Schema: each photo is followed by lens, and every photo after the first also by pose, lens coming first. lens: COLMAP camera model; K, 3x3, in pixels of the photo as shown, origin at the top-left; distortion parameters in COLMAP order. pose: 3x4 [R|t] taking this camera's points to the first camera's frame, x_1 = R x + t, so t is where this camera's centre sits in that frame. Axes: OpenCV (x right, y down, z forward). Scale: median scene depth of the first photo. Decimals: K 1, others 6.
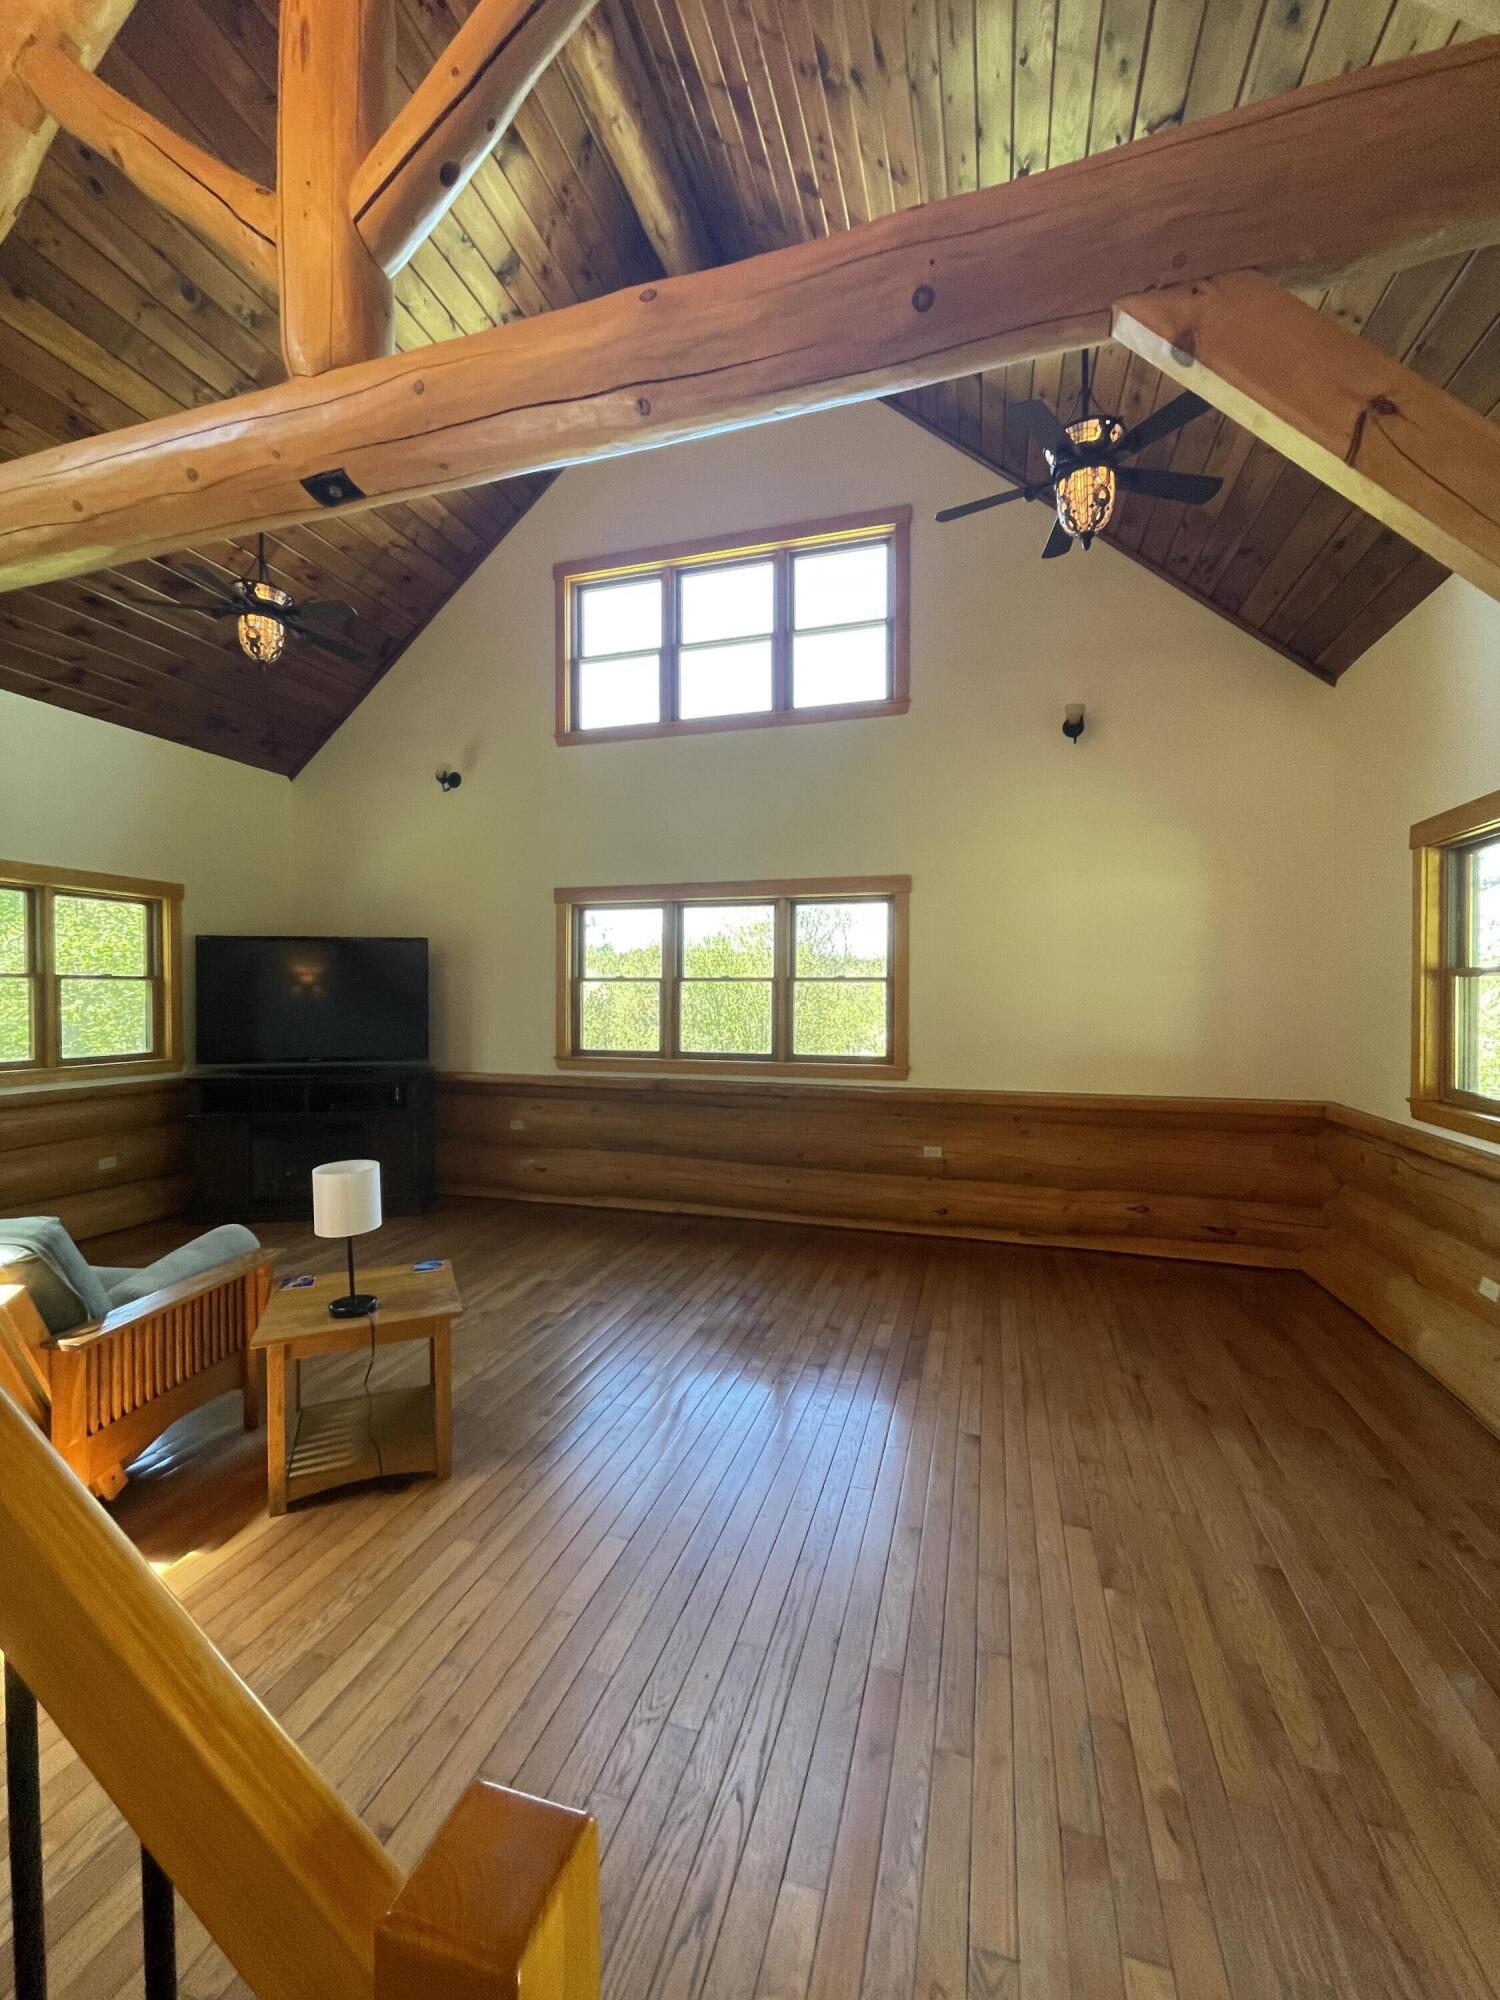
lens RADIAL K [[815.4, 0, 745.9], [0, 815.4, 1003.8], [0, 0, 1]] dist [-0.003924, -0.000171]
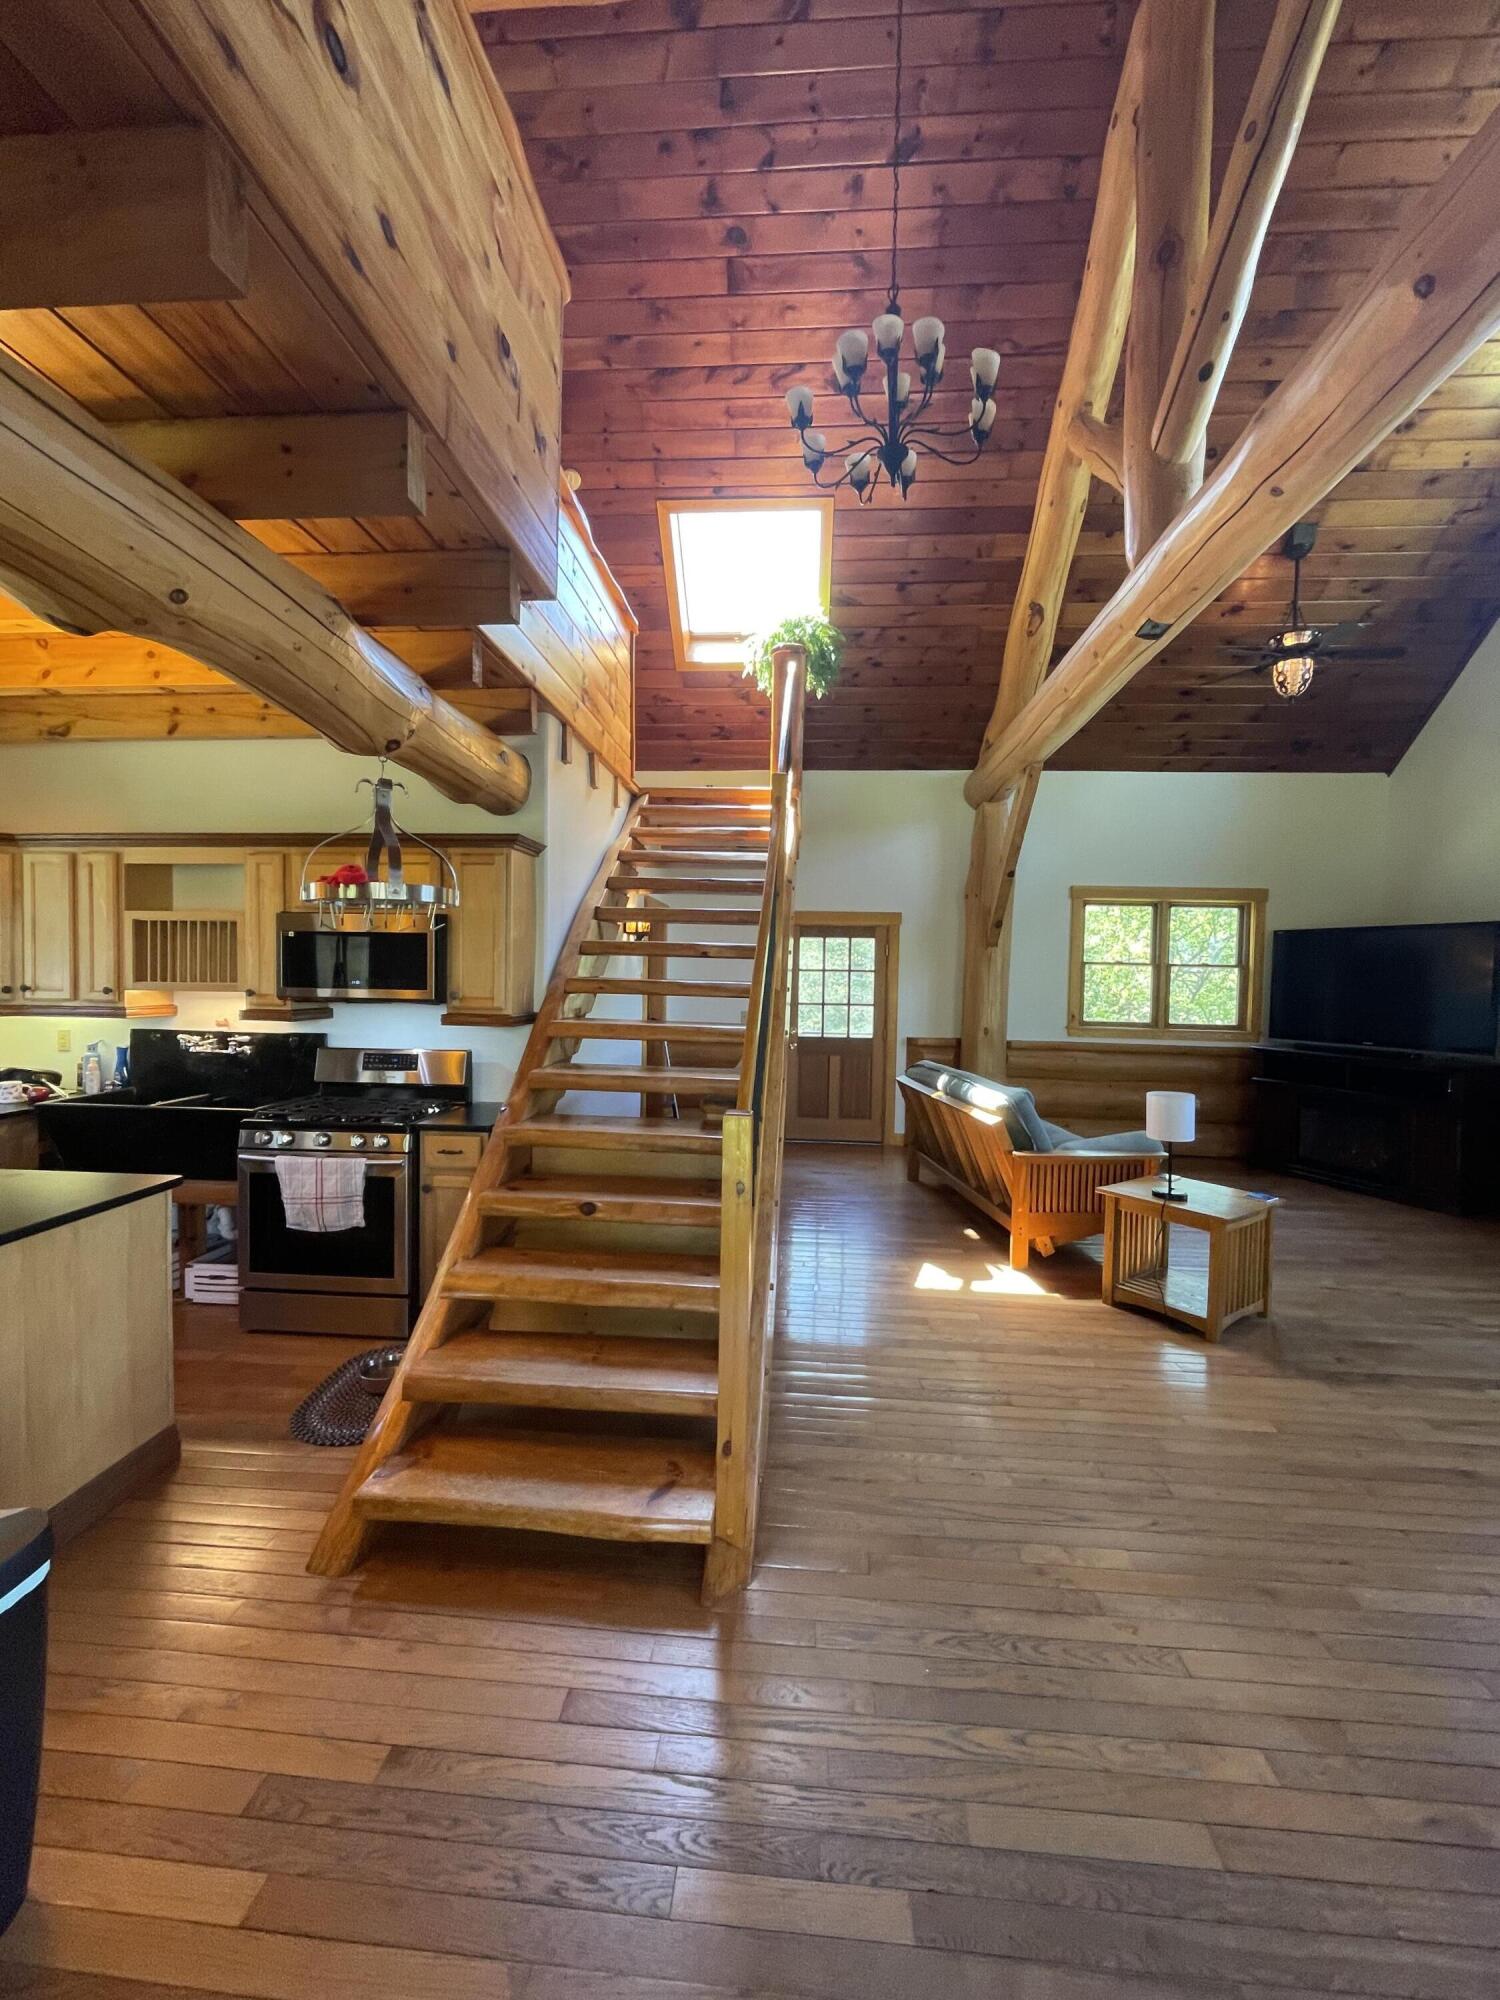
lens RADIAL K [[815.4, 0, 747.9], [0, 815.4, 1001.8], [0, 0, 1]] dist [-0.003924, -0.000171]
pose [[0.210843, 0.038148, -0.976775, 0.345773], [-0.034266, 0.998913, 0.031616, 0.009872], [0.976919, 0.026804, 0.211921, -0.009042]]
